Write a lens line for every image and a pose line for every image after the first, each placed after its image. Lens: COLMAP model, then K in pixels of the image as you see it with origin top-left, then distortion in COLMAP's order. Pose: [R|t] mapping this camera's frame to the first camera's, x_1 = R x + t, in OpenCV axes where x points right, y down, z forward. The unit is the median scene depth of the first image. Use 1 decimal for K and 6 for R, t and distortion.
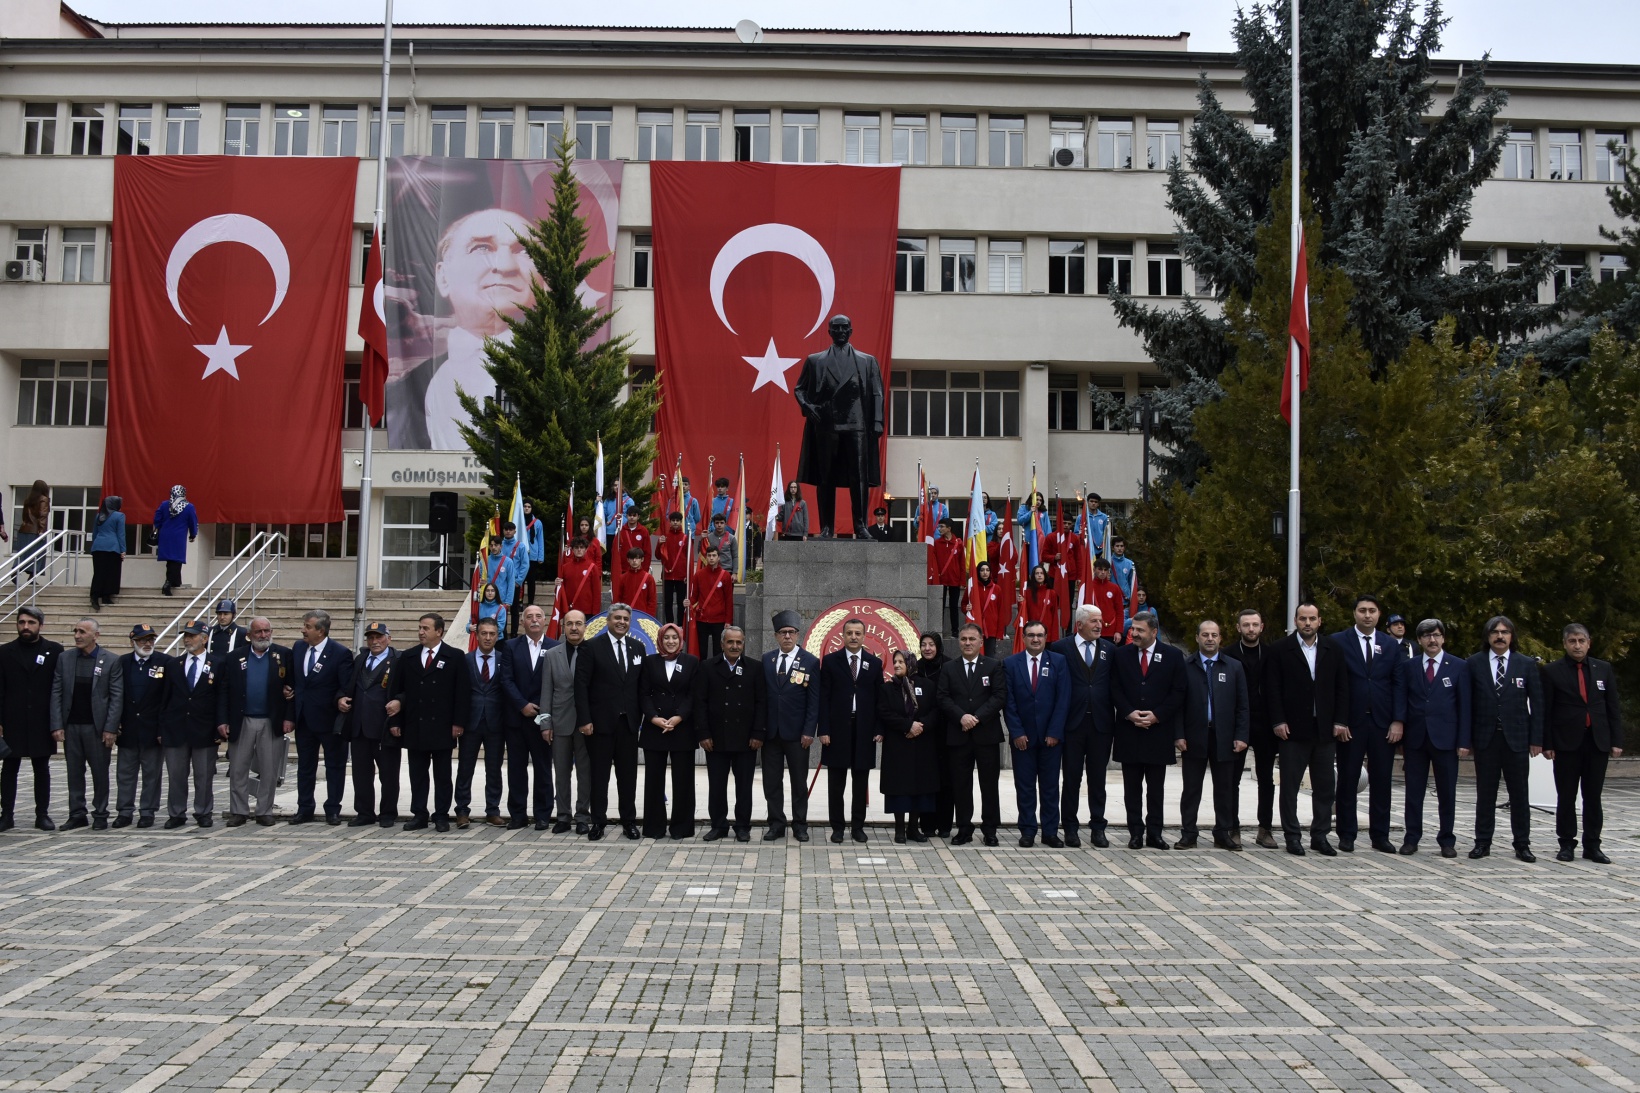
lens RADIAL K [[1308.3, 0, 806.0], [0, 1308.3, 560.9], [0, 0, 1]] dist [-0.026063, -0.006268]
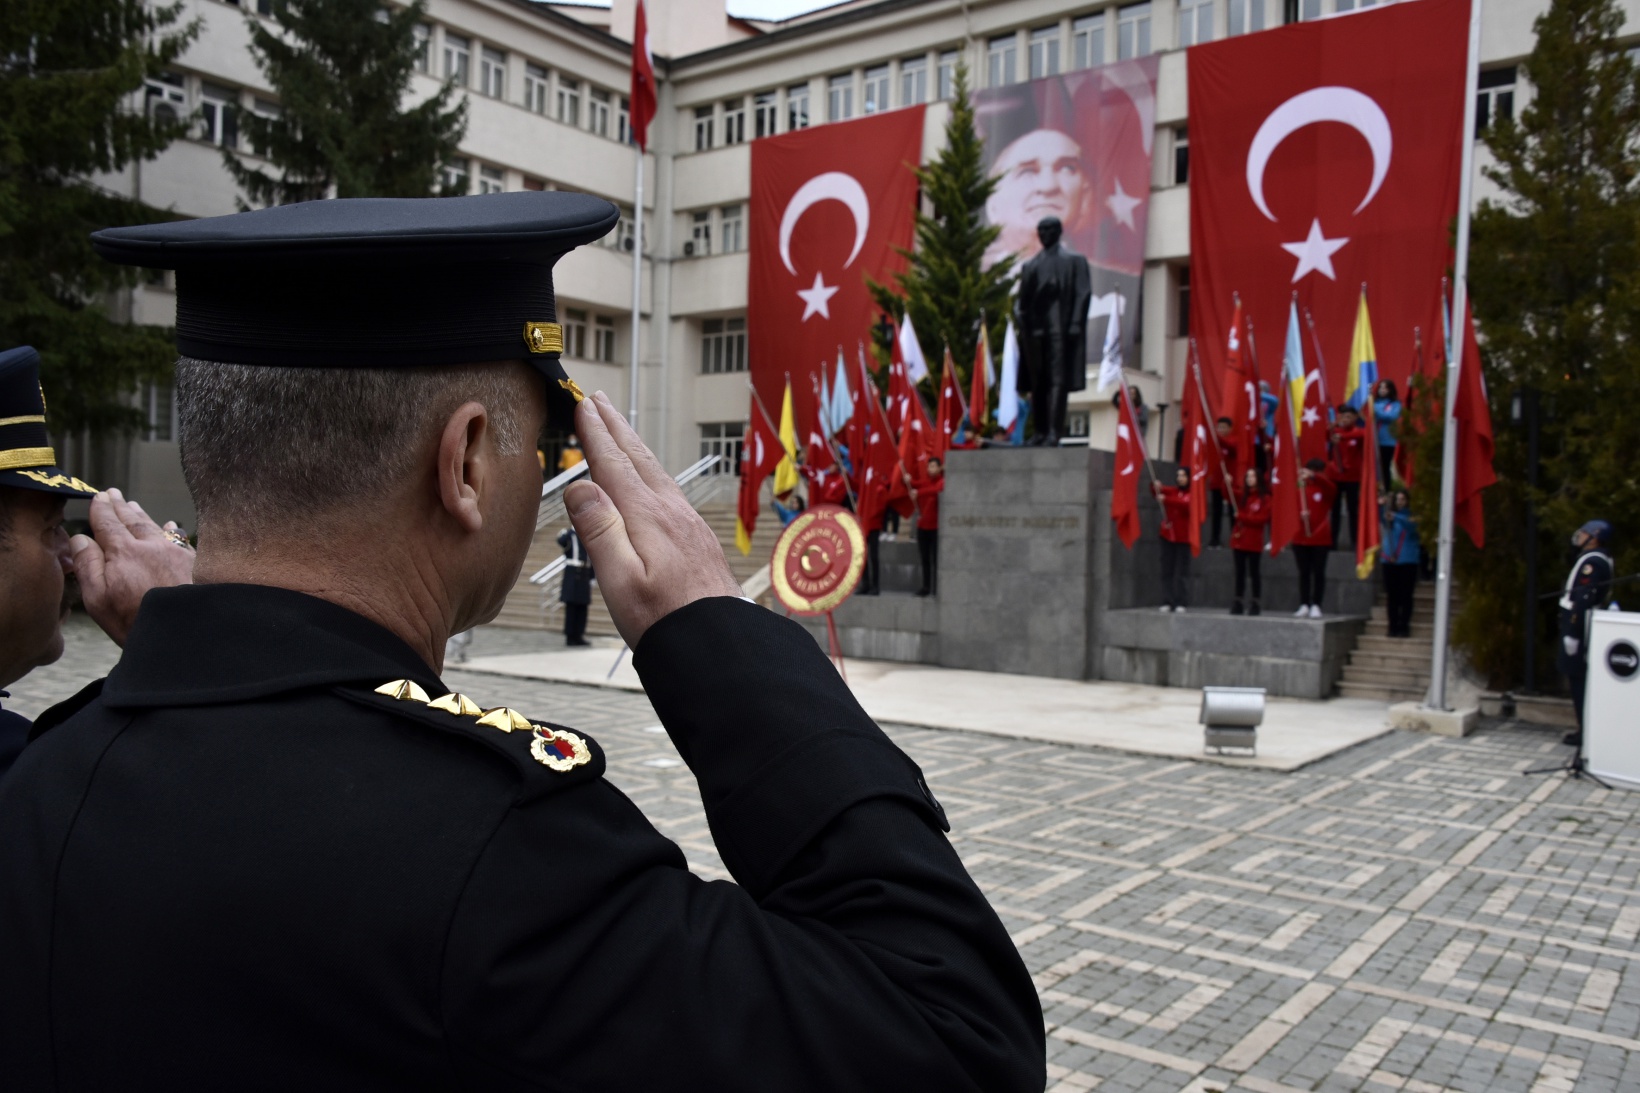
lens RADIAL K [[1362.4, 0, 812.6], [0, 1362.4, 545.6], [0, 0, 1]] dist [0.012525, 0.013328]
pose [[0.781706, 0.009679, -0.623572, 0.378139], [0.020652, 0.998929, 0.041395, 0.008775], [0.623305, -0.045237, 0.780669, 0.056798]]
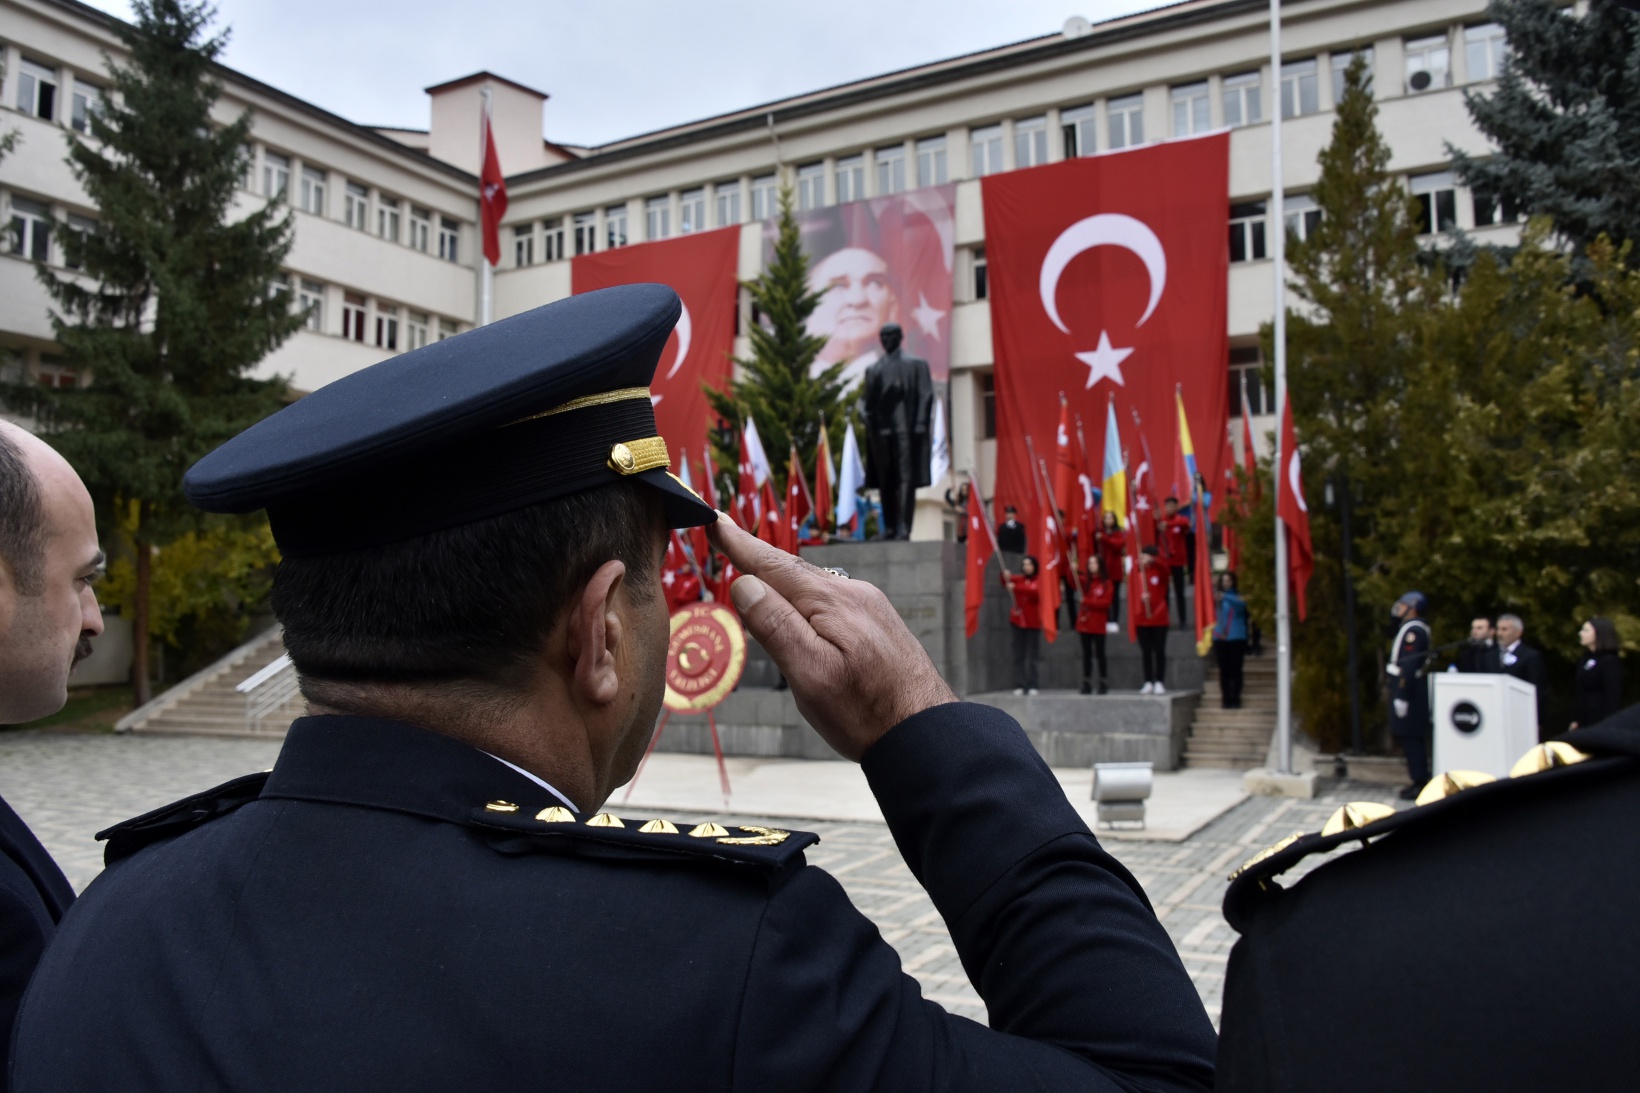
lens RADIAL K [[1304.1, 0, 820.0], [0, 1304.1, 546.5], [0, 0, 1]] dist [-0.019327, -0.000938]
pose [[0.868501, -0.058632, -0.492208, 0.340374], [0.051321, 0.998279, -0.028361, 0.010250], [0.493024, -0.000629, 0.870016, 0.054084]]
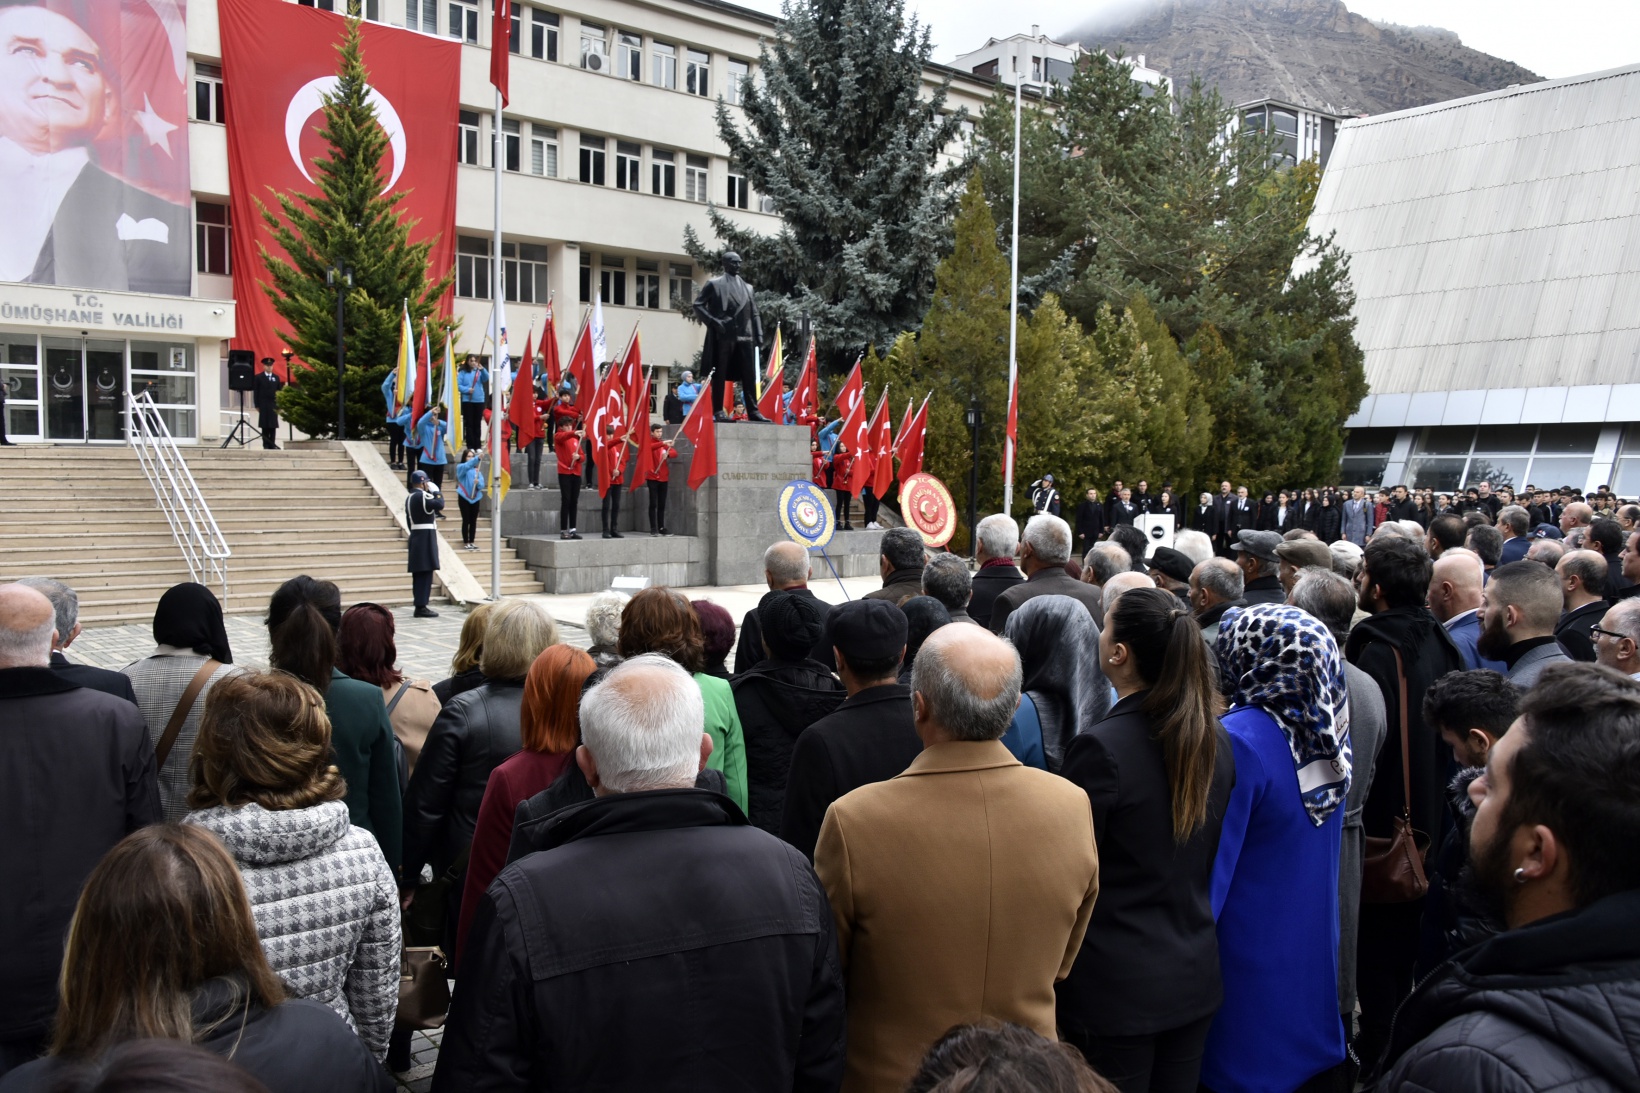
lens RADIAL K [[1443.9, 0, 817.2], [0, 1443.9, 549.5], [0, 0, 1]] dist [-0.038305, 0.006917]
pose [[0.750827, -0.040689, 0.659244, -0.648650], [-0.038126, 0.993767, 0.104758, -0.030867], [-0.659397, -0.103790, 0.744596, -0.144978]]
